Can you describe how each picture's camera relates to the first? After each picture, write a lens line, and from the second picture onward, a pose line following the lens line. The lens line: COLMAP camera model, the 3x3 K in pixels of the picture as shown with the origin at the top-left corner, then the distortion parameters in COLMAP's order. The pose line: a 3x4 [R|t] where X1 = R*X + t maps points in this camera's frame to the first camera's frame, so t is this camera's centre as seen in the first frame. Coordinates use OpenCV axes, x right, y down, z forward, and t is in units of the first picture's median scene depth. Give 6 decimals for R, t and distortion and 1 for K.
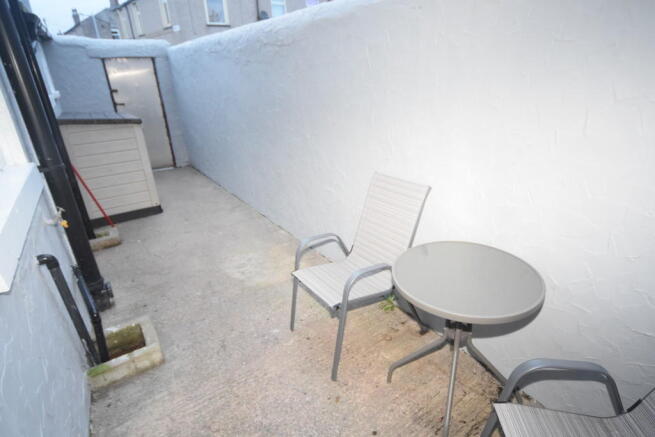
lens RADIAL K [[348.2, 0, 337.1], [0, 348.2, 219.6], [0, 0, 1]] dist [-0.021676, 0.001750]
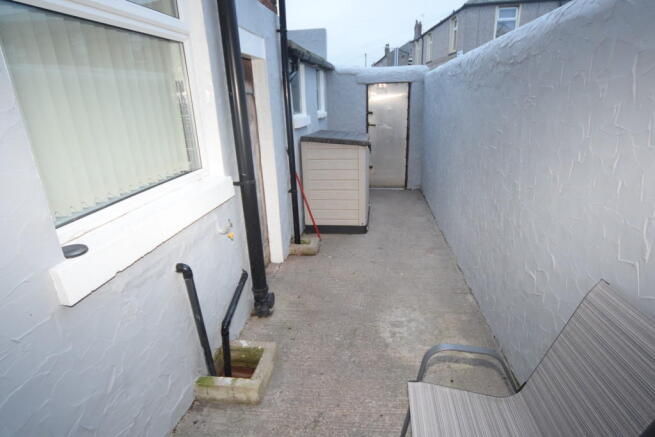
lens RADIAL K [[348.2, 0, 337.1], [0, 348.2, 219.6], [0, 0, 1]] dist [-0.021676, 0.001750]
pose [[0.742087, 0.219748, -0.633260, 0.063975], [-0.255971, 0.966041, 0.035267, -0.072420], [0.619504, 0.135925, 0.773136, 0.157736]]
